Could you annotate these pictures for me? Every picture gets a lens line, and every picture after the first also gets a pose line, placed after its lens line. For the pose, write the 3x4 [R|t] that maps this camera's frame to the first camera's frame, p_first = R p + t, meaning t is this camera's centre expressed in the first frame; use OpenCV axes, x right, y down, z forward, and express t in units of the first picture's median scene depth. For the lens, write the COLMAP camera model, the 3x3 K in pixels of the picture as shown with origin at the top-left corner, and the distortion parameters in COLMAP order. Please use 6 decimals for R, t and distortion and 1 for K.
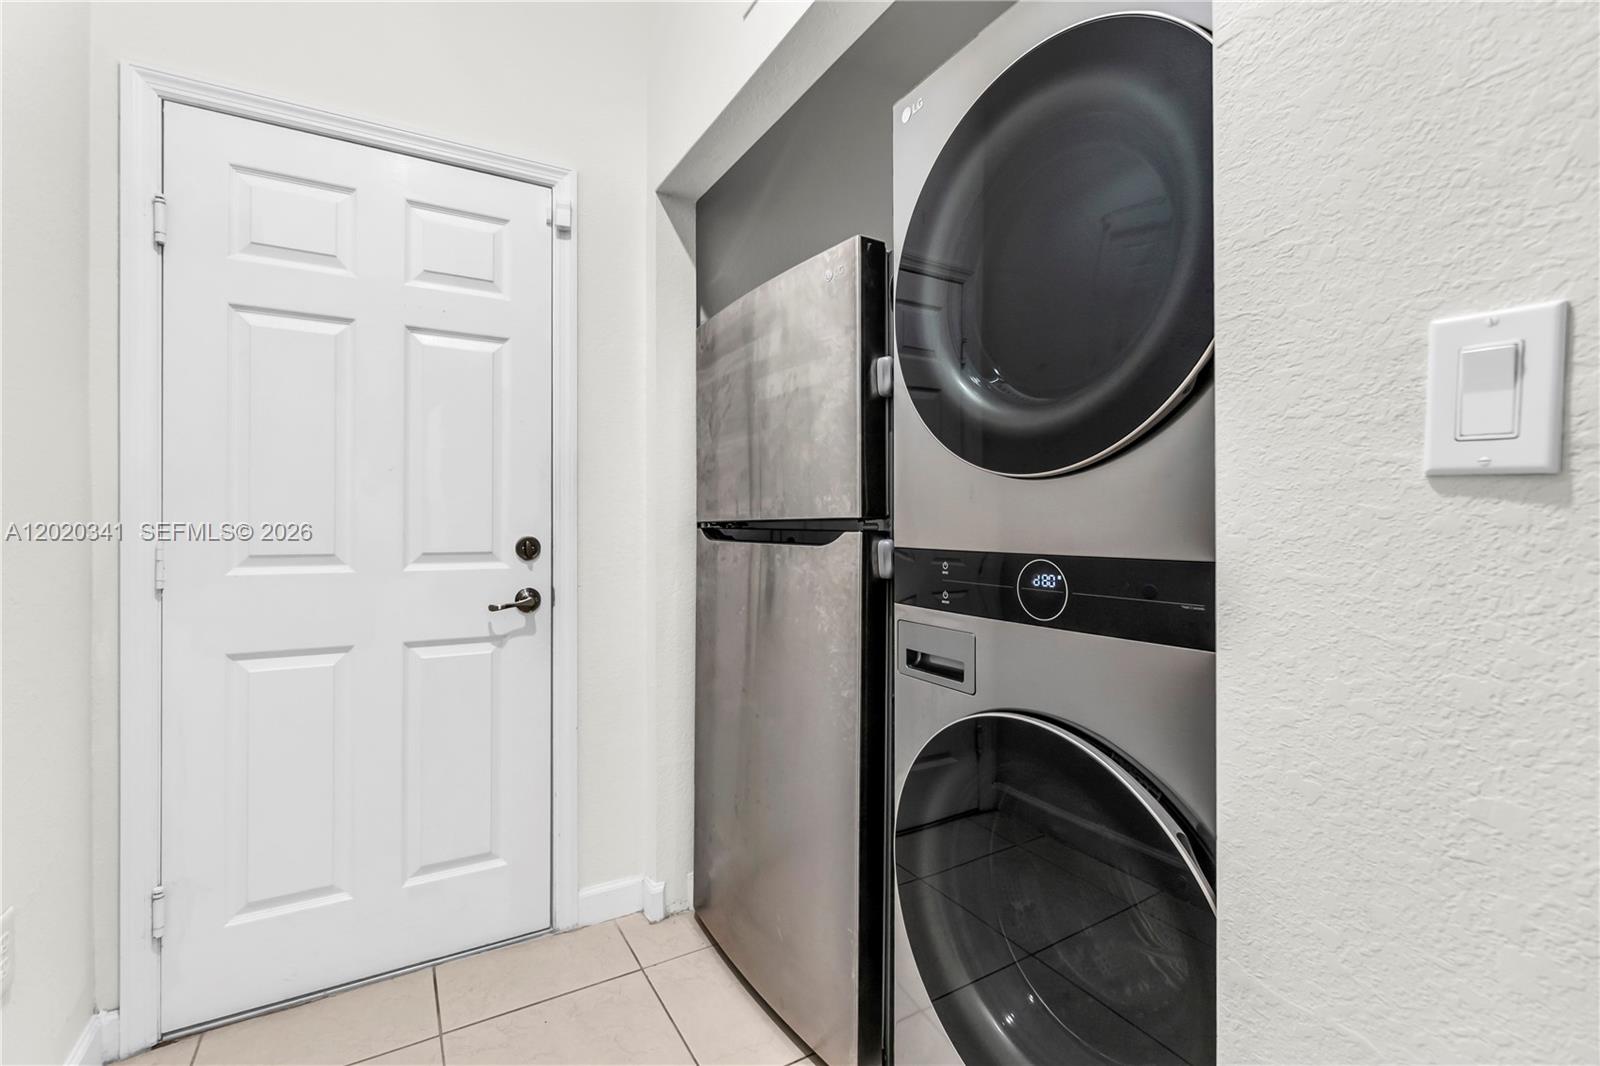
lens RADIAL K [[697.2, 0, 787.1], [0, 697.2, 519.2], [0, 0, 1]] dist [-0.011231, 0.002848]
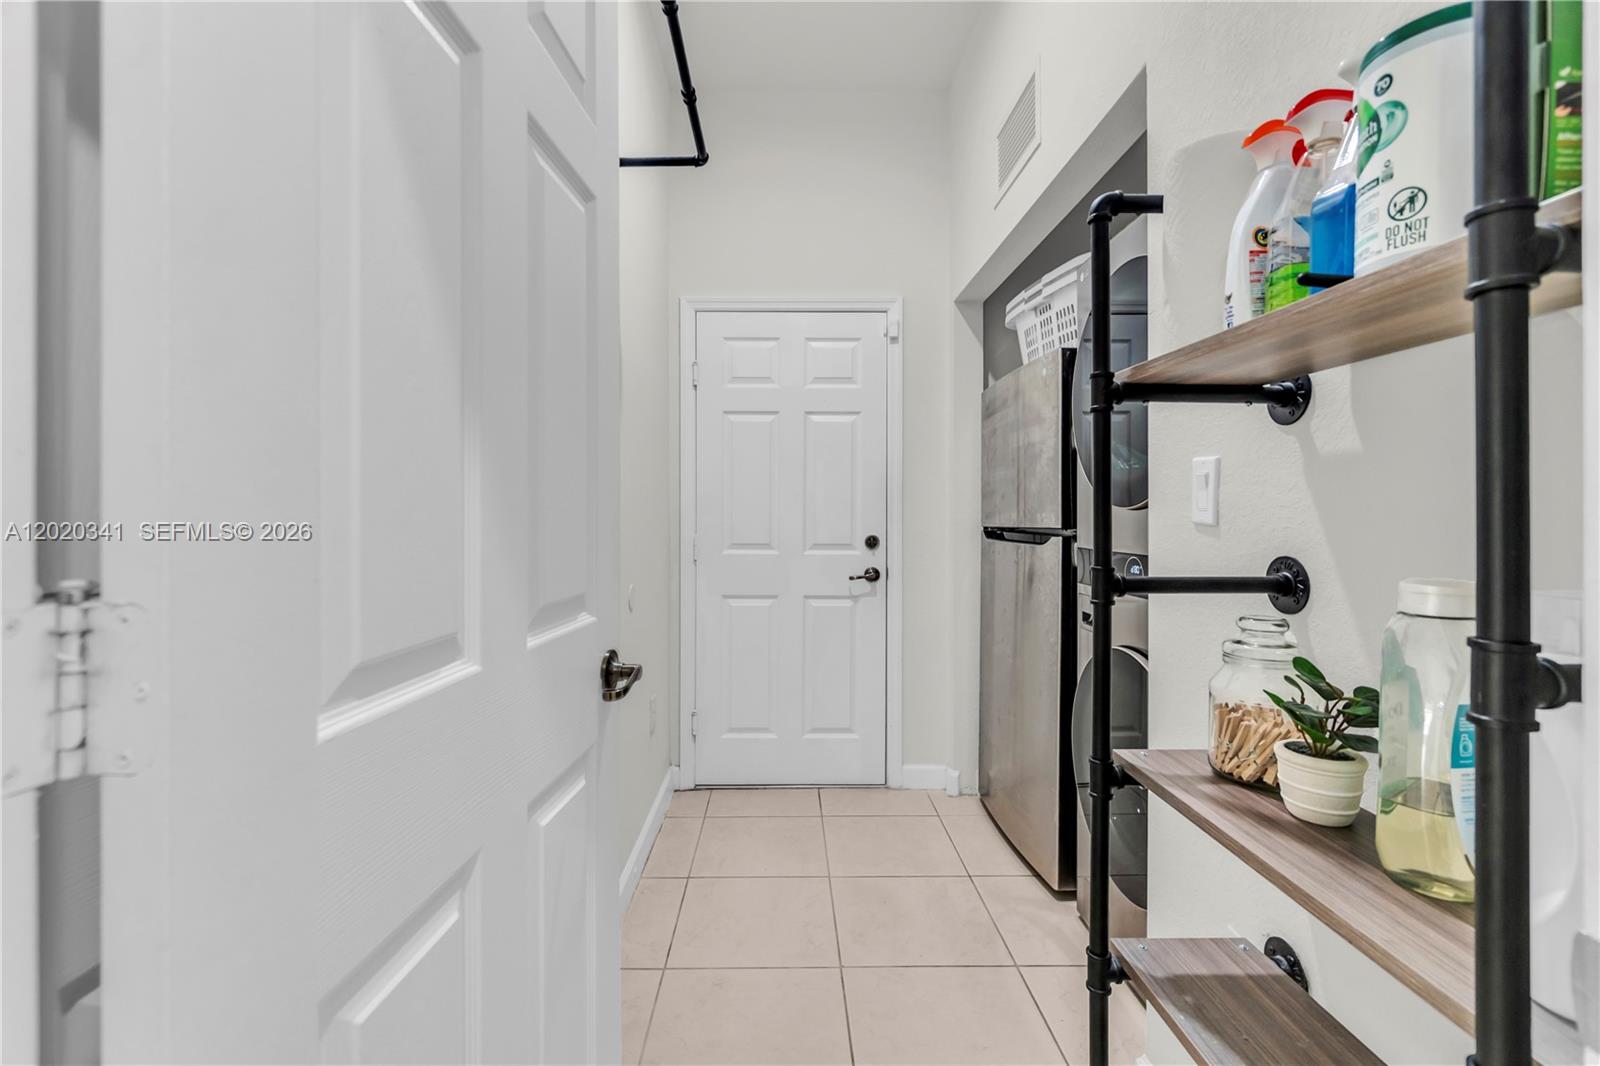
lens RADIAL K [[697.2, 0, 798.3], [0, 697.2, 522.2], [0, 0, 1]] dist [-0.011231, 0.002848]
pose [[0.875021, 0.007719, -0.484023, 0.254204], [-0.000094, 0.999876, 0.015775, -0.029632], [0.484085, -0.013758, 0.874913, -0.482757]]
